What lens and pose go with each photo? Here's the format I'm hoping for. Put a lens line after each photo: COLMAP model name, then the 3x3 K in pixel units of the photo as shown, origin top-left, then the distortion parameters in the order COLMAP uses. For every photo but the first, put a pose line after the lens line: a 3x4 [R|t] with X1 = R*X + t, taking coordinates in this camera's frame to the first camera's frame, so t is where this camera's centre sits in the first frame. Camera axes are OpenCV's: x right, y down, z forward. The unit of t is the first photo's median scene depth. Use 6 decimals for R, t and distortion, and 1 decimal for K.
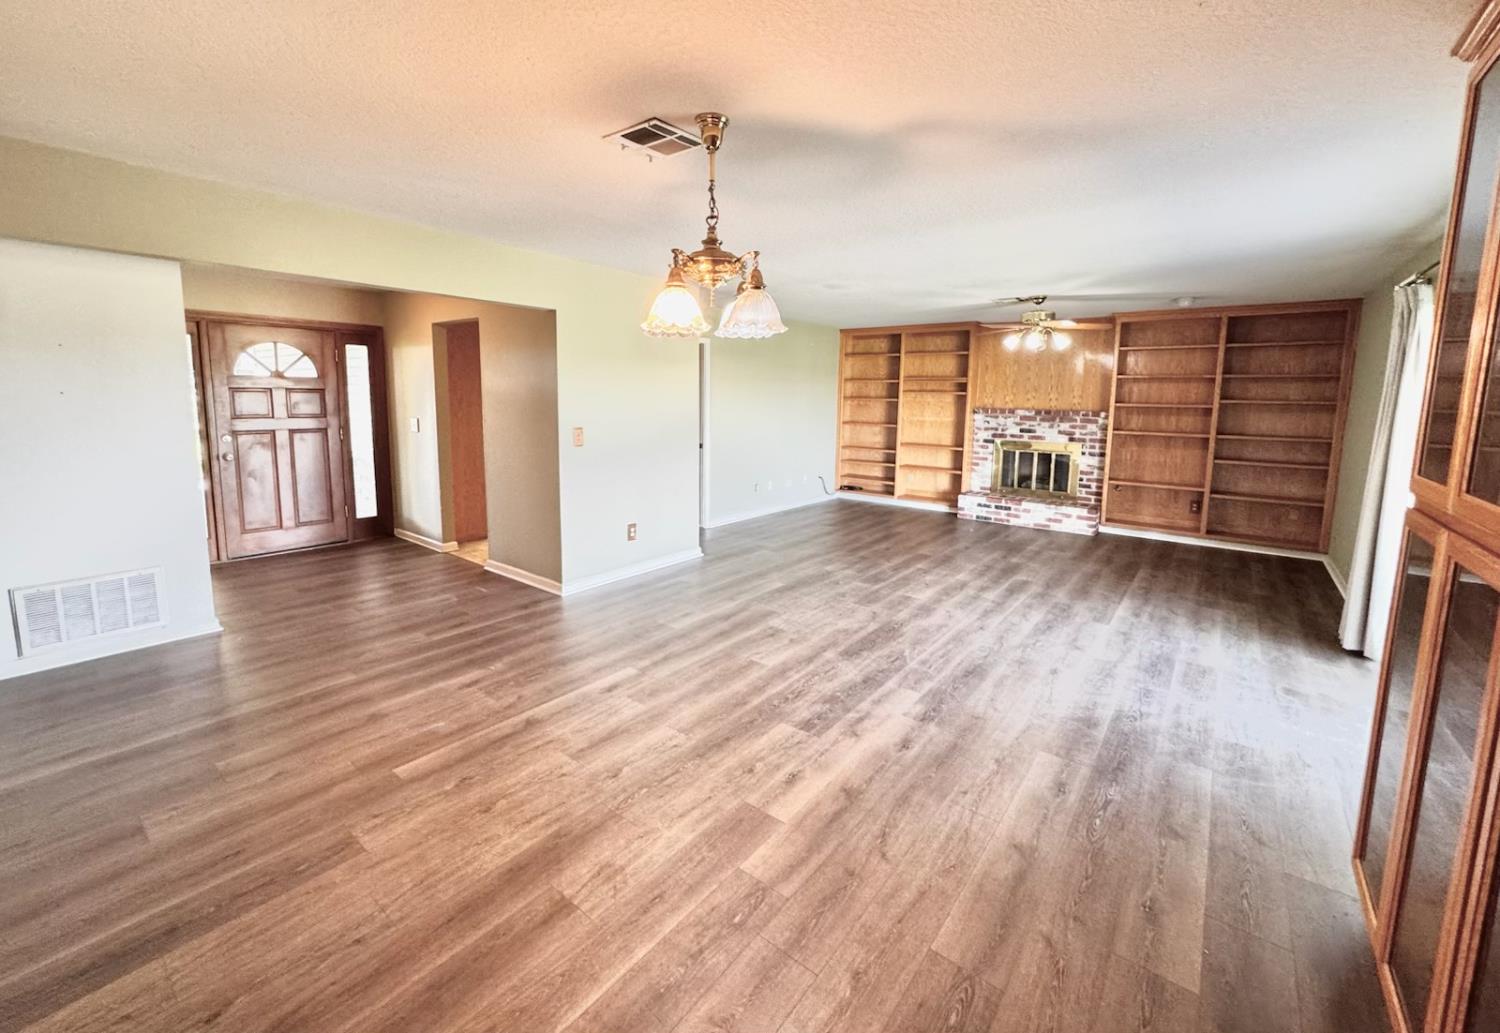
lens RADIAL K [[614.0, 0, 750.3], [0, 614.0, 511.7], [0, 0, 1]] dist [0.000585, 0.000055]
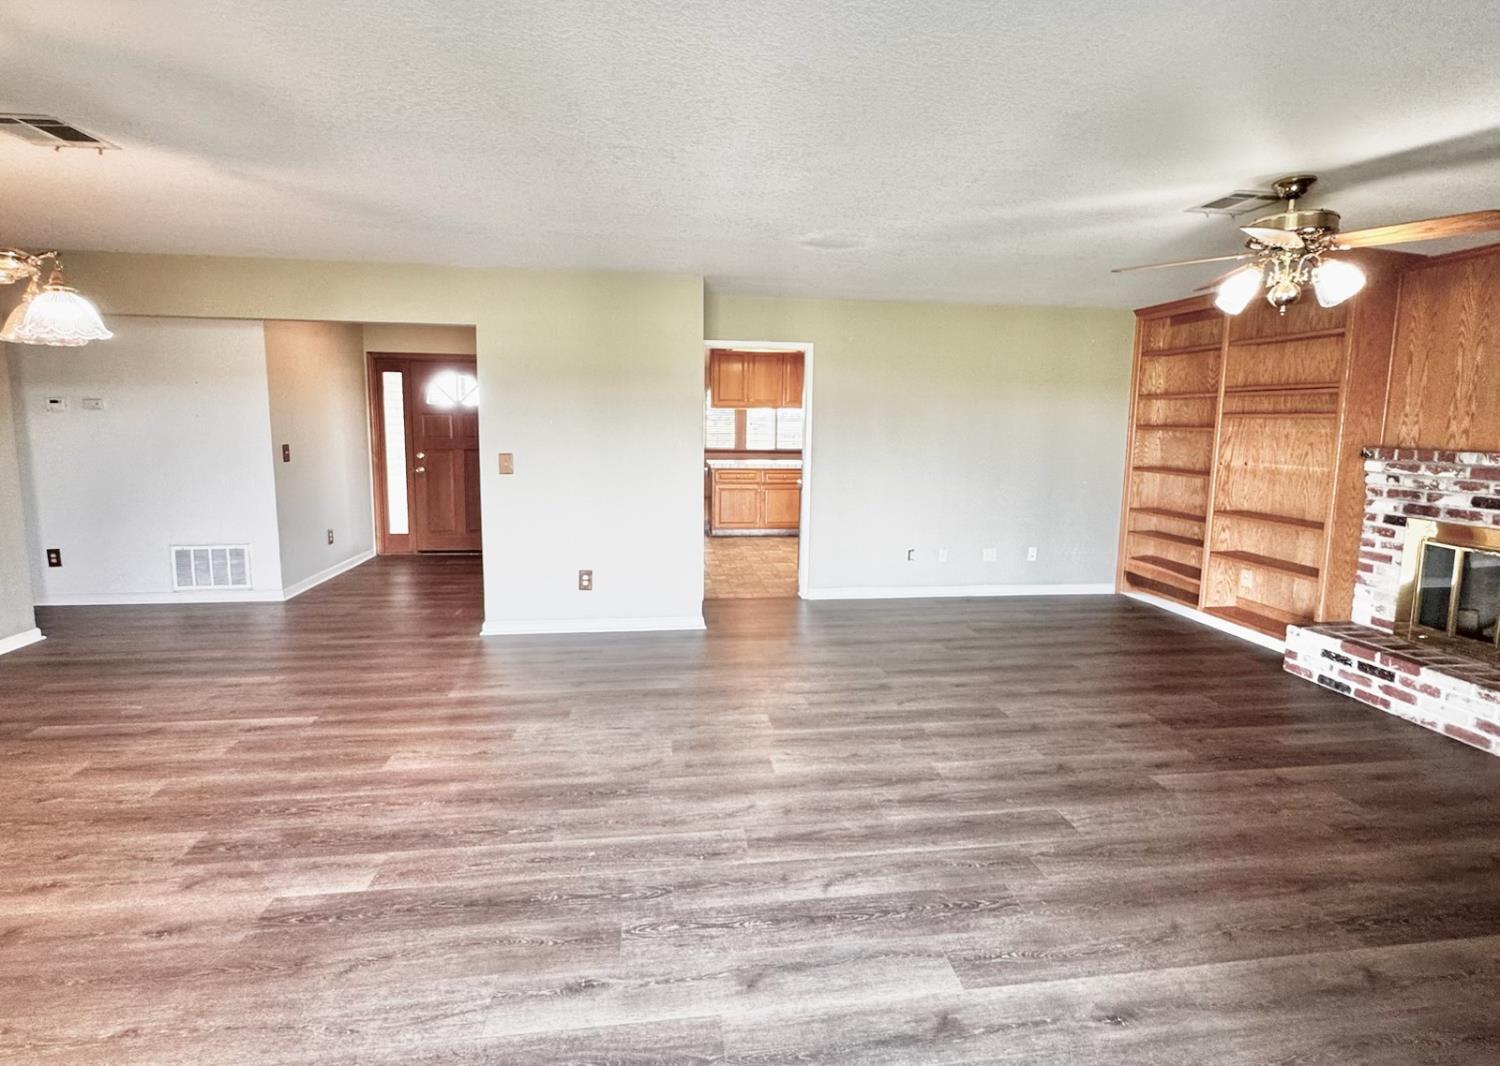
lens RADIAL K [[702.6, 0, 748.9], [0, 702.6, 537.4], [0, 0, 1]] dist [-0.002639, 0.000242]
pose [[0.709273, 0.110856, -0.696163, 0.698470], [-0.134717, 0.990672, 0.020499, -0.083270], [0.691942, 0.079245, 0.717591, 0.510778]]
